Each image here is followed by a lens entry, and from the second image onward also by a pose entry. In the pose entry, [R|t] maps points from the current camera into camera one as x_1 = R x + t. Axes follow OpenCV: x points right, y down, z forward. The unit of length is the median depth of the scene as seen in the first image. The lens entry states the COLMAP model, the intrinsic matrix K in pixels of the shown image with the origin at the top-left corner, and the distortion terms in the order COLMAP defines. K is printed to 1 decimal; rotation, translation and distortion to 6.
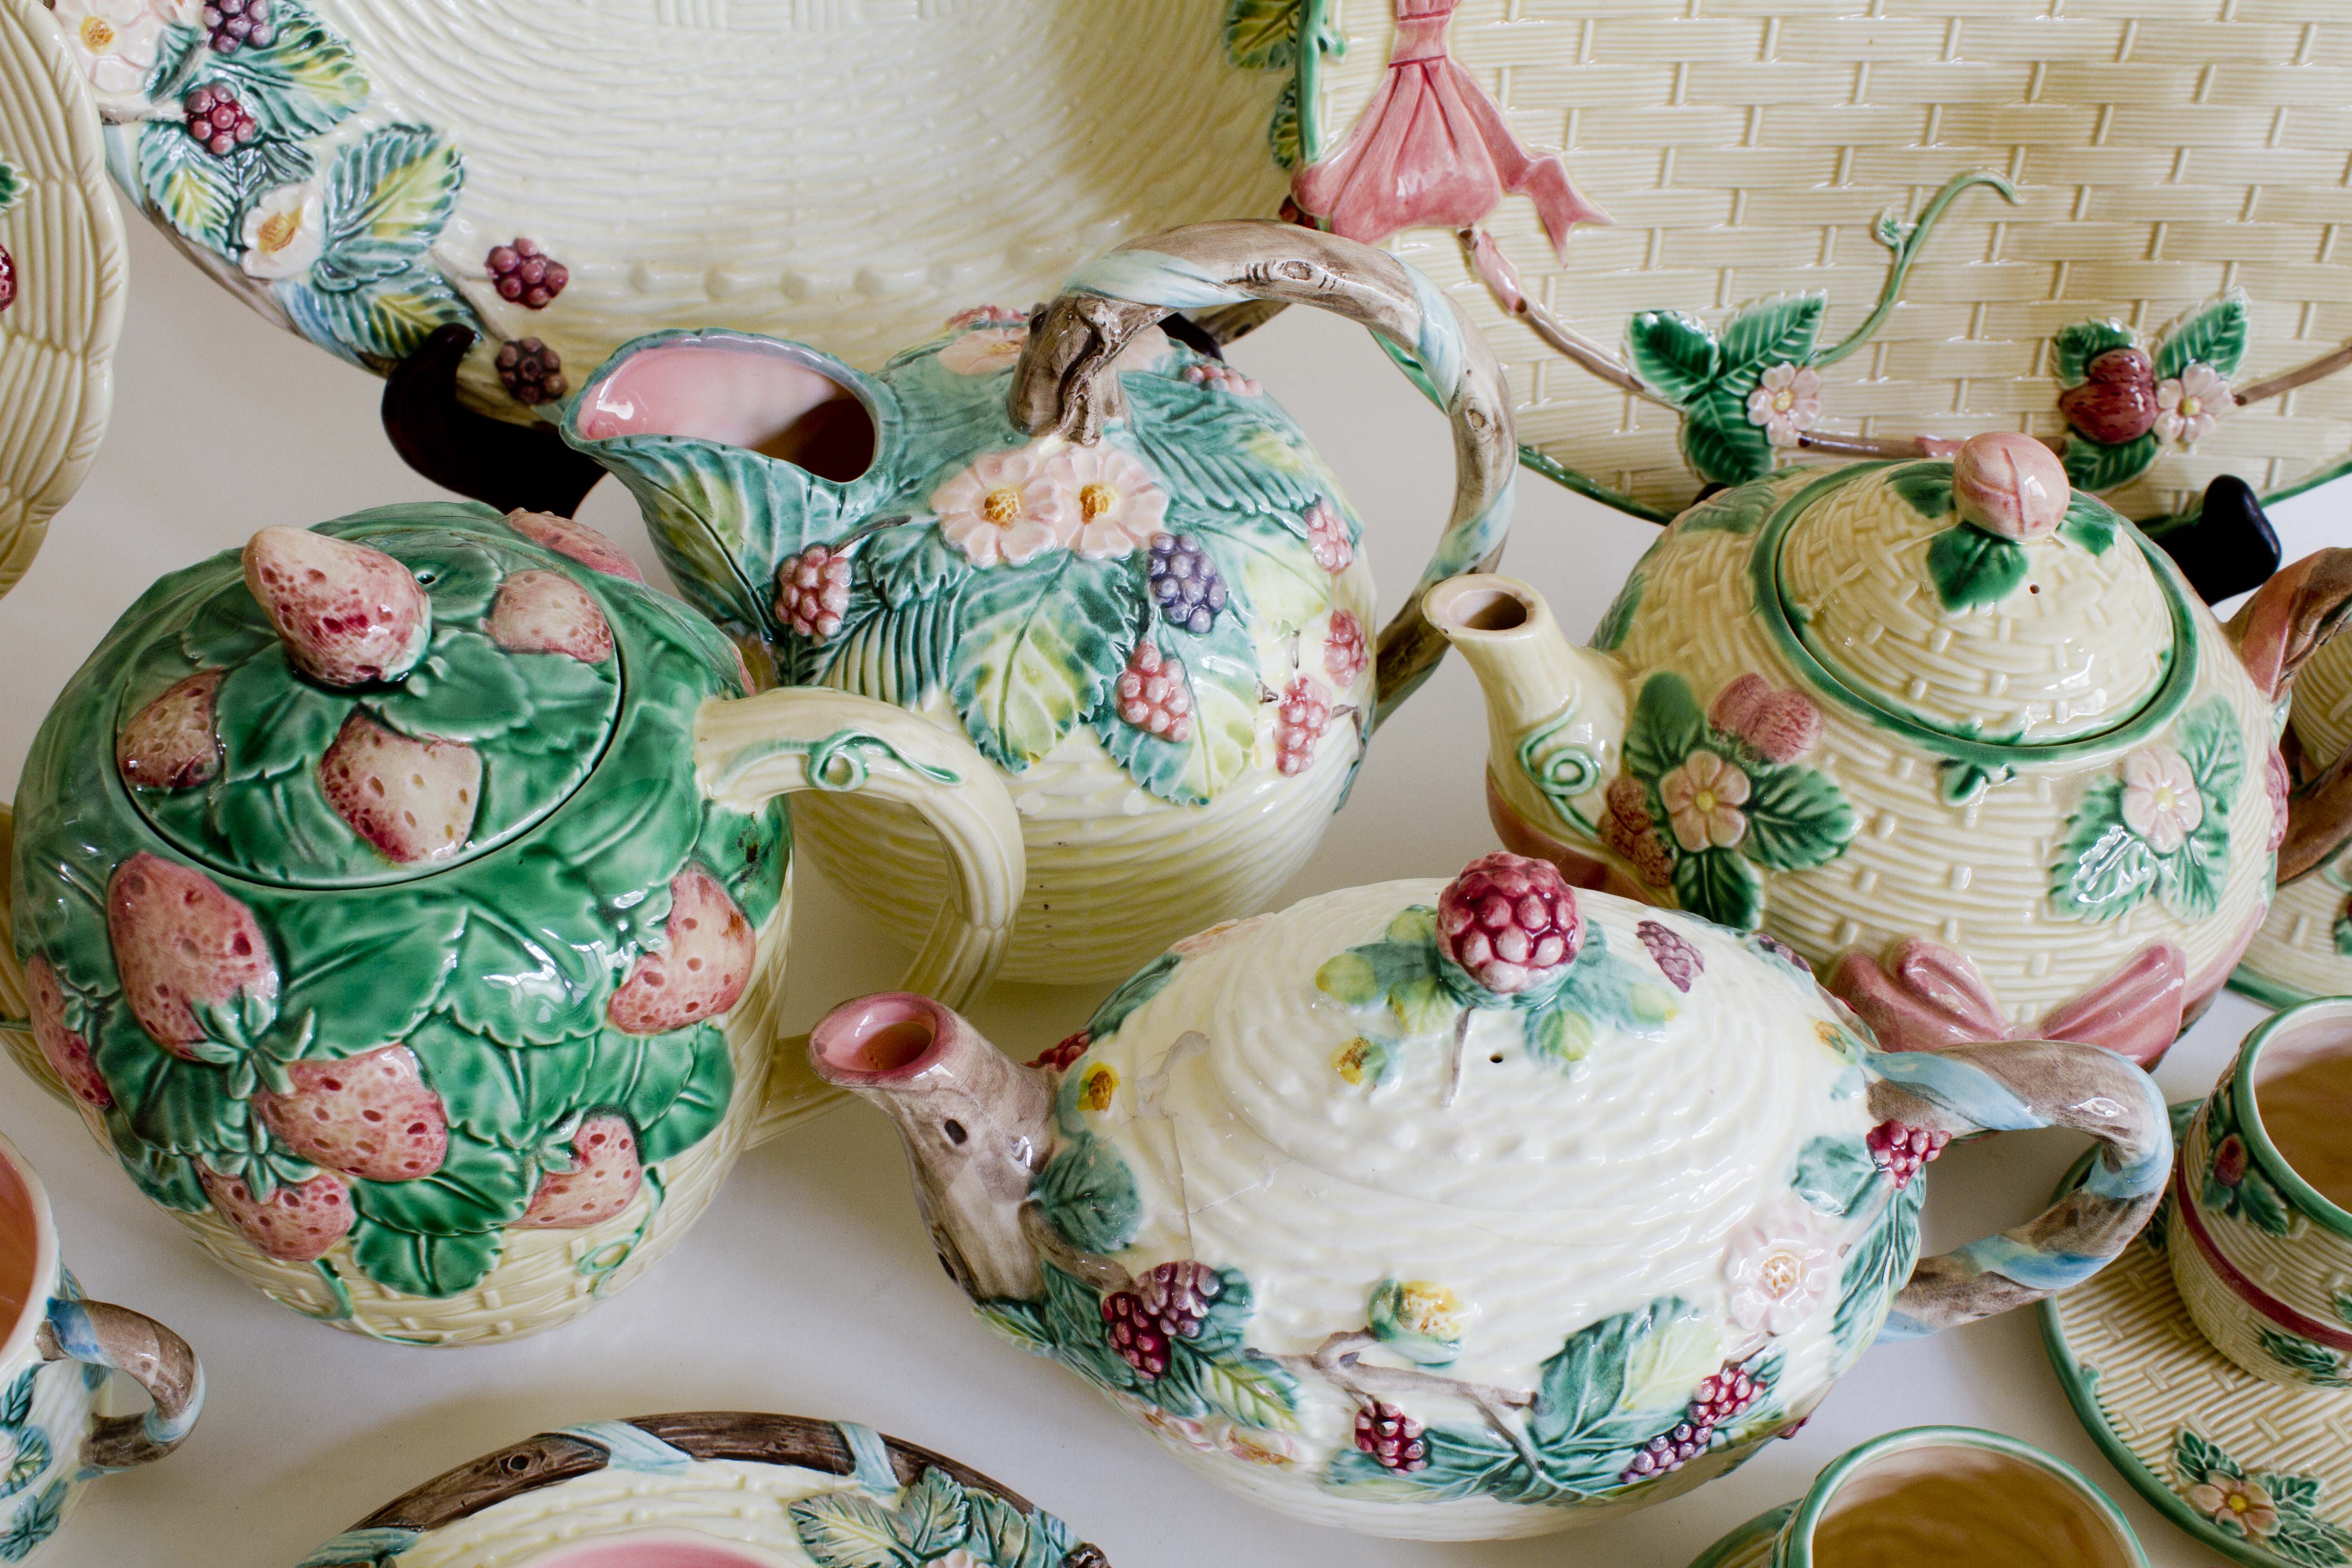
lens RADIAL K [[2614.8, 0, 1148.8], [0, 2614.8, 818.1], [0, 0, 1]] dist [-0.080449, 0.000000]
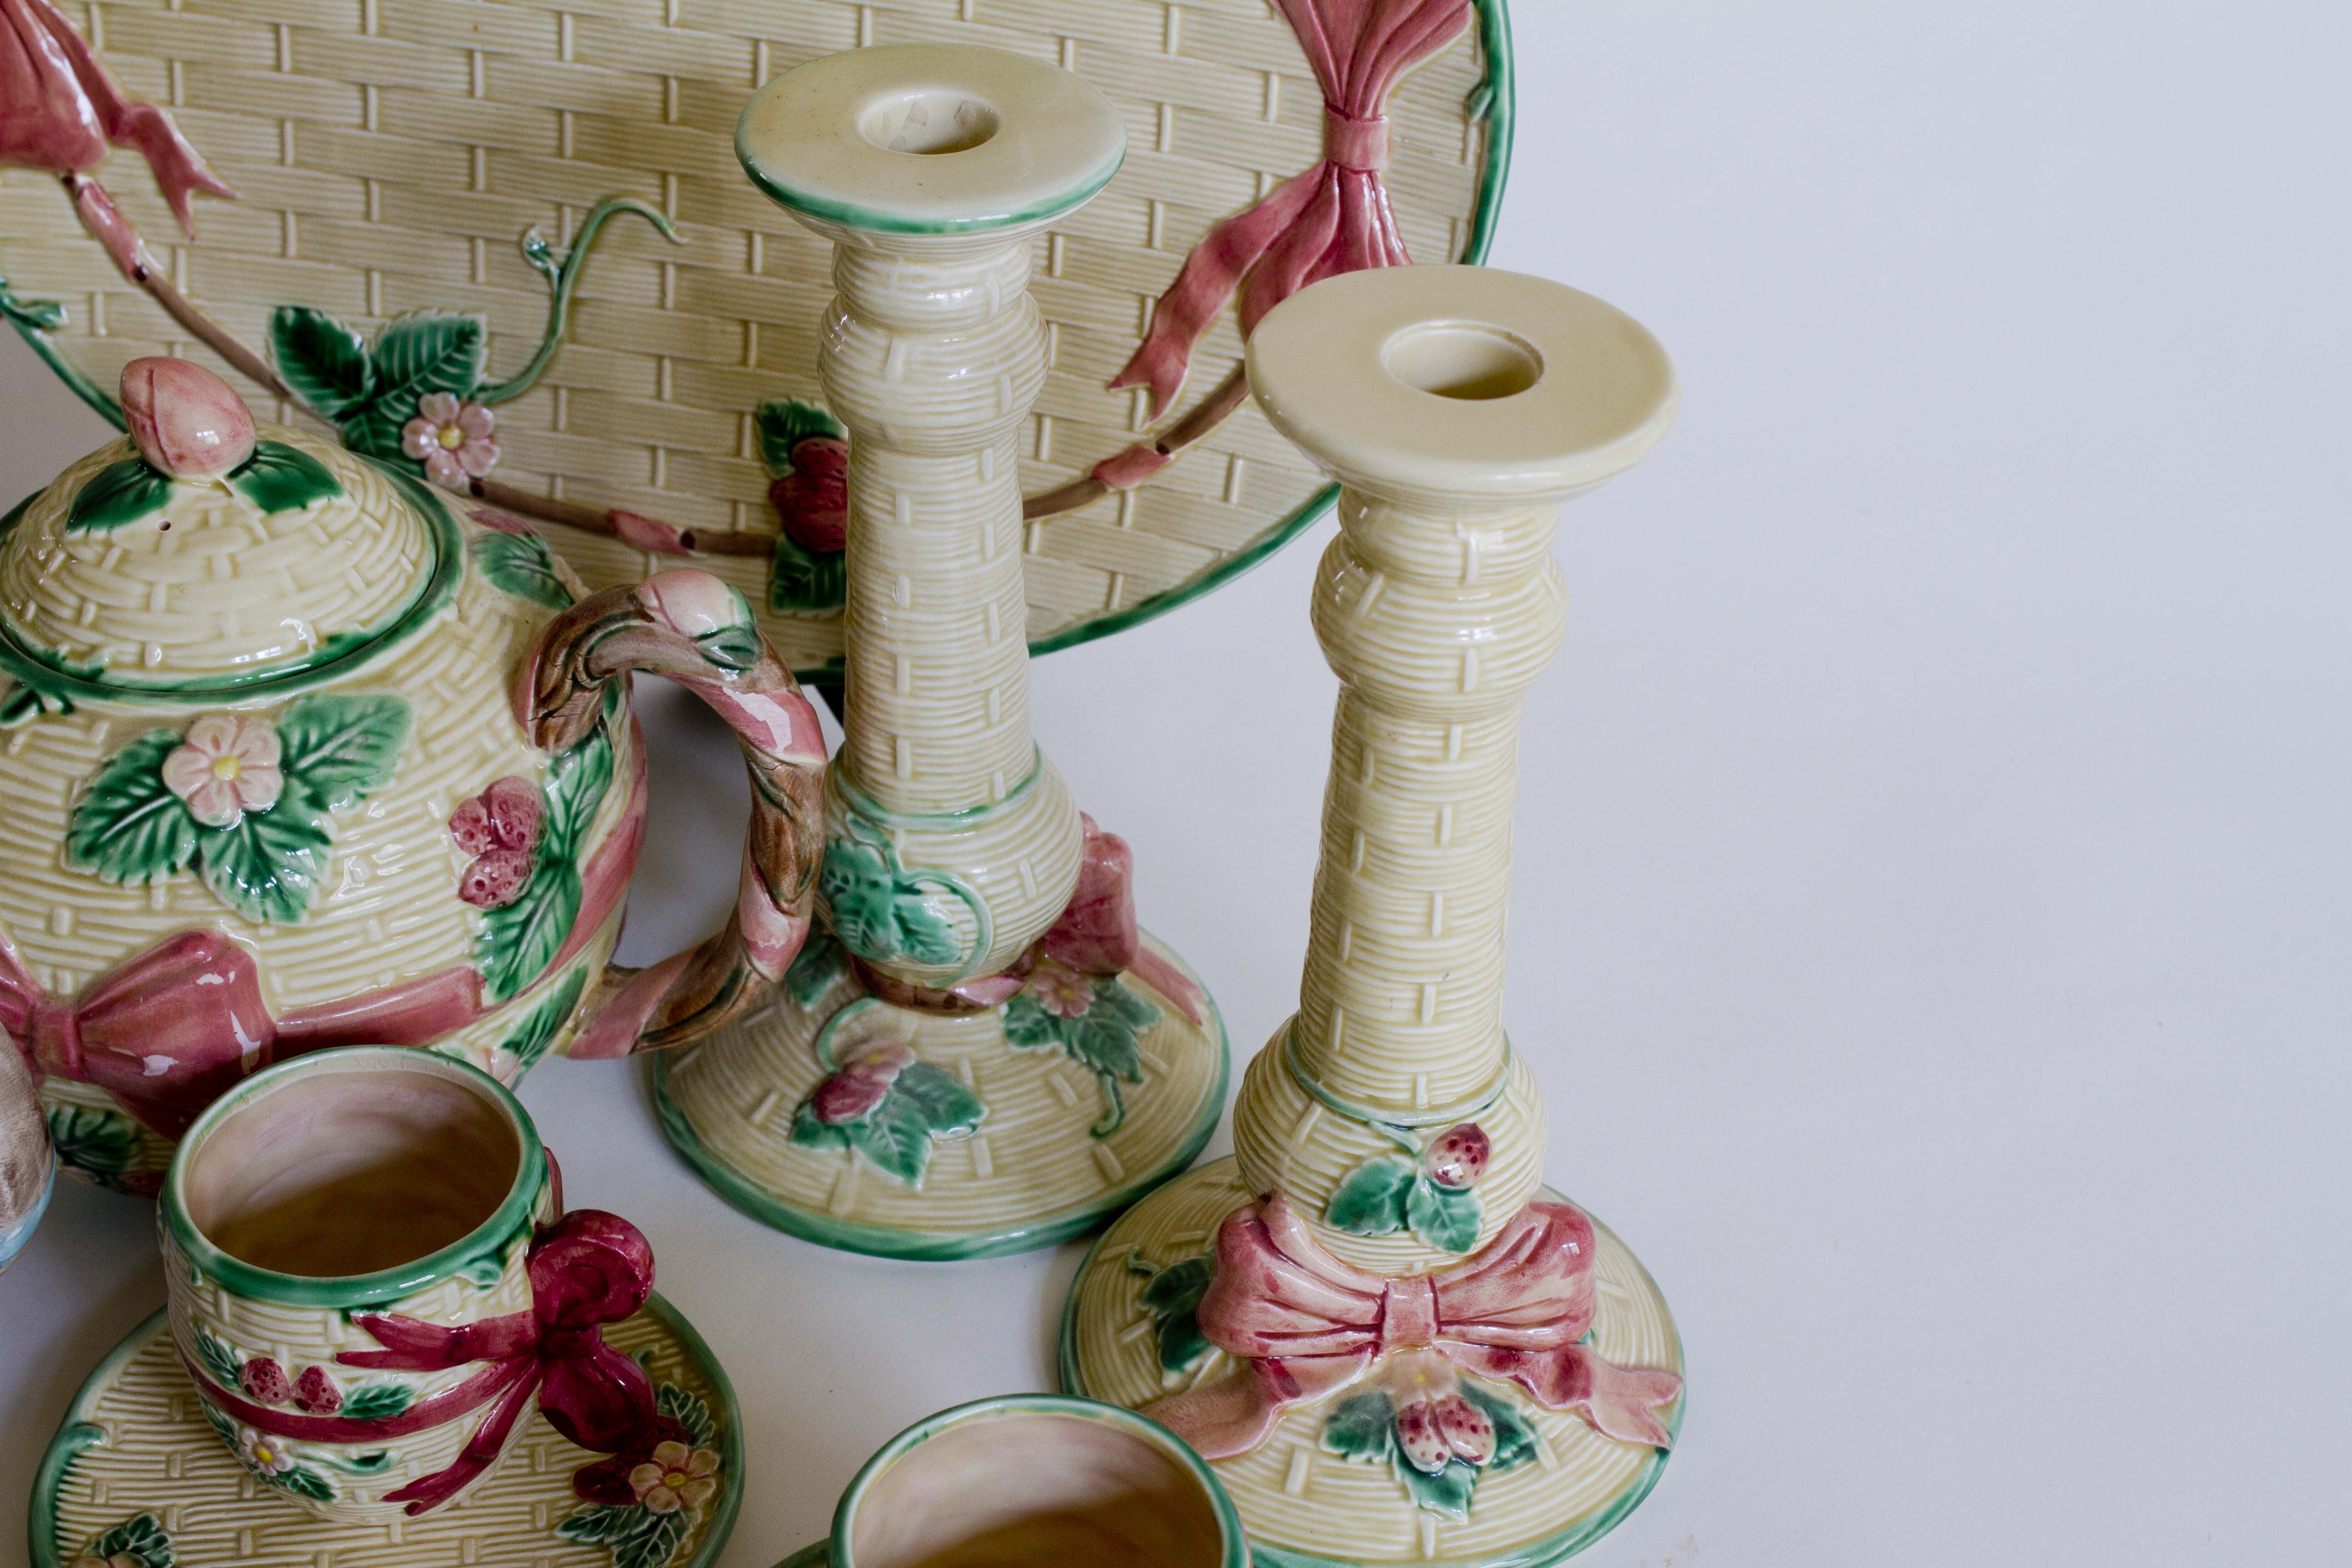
lens RADIAL K [[3687.8, 0, 1107.8], [0, 3687.8, 794.3], [0, 0, 1]] dist [-0.011411, 0.000000]
pose [[0.949086, 0.178590, -0.259503, 1.017499], [-0.226480, 0.959410, -0.168043, 0.147424], [0.218960, 0.218260, 0.951010, -0.151520]]
